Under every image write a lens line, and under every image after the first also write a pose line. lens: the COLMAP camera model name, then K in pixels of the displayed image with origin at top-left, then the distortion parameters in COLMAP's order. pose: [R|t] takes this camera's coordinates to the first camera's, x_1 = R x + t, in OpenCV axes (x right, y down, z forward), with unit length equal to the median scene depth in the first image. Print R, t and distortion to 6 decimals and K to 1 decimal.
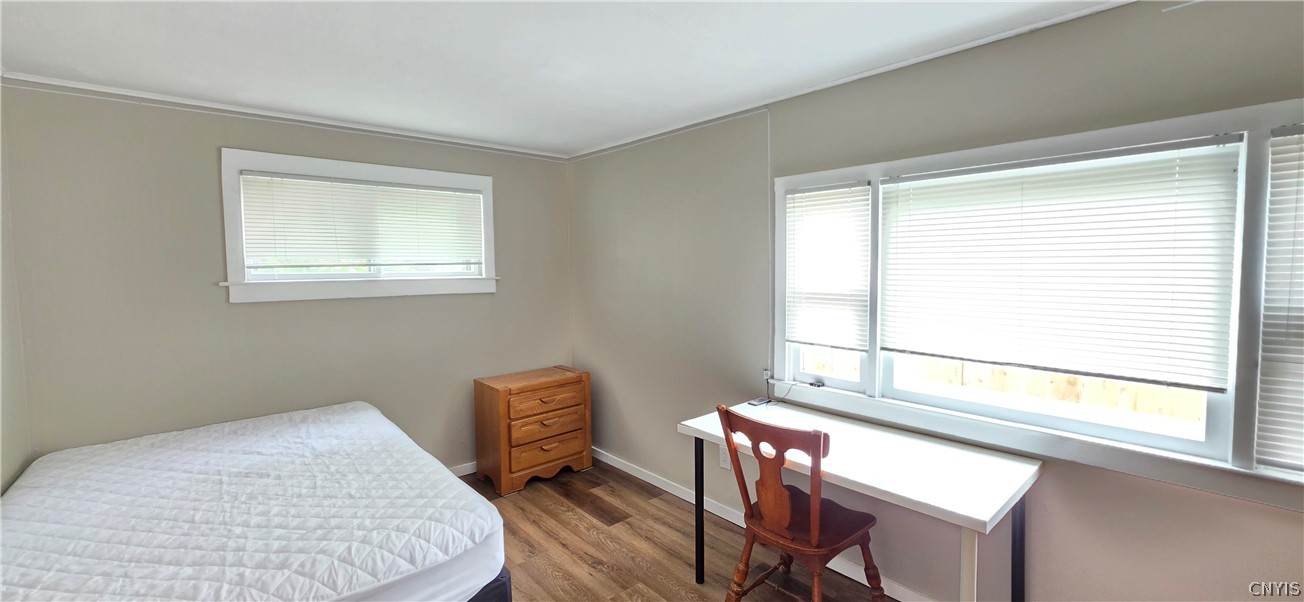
lens RADIAL K [[529.2, 0, 651.6], [0, 529.2, 291.6], [0, 0, 1]] dist [-0.000377, -0.000003]
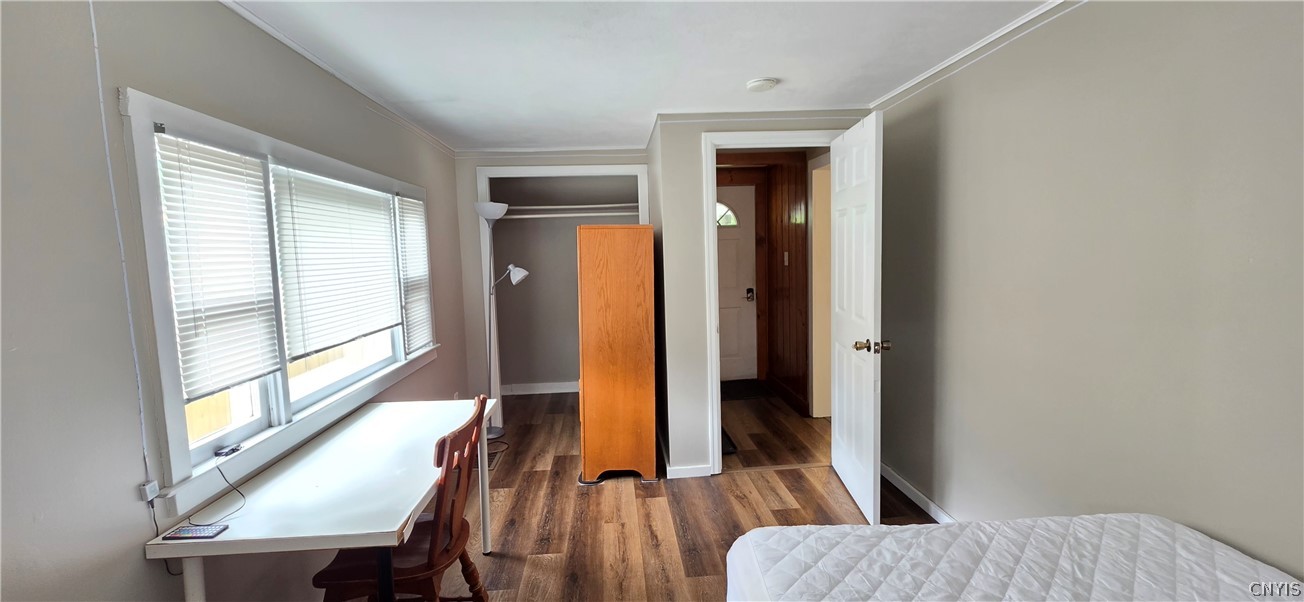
lens RADIAL K [[529.2, 0, 648.6], [0, 529.2, 301.9], [0, 0, 1]] dist [-0.000377, -0.000003]
pose [[-0.784434, -0.022496, 0.619804, -0.521792], [0.077548, 0.987942, 0.134003, -0.051293], [-0.615345, 0.153181, -0.773231, 1.265419]]
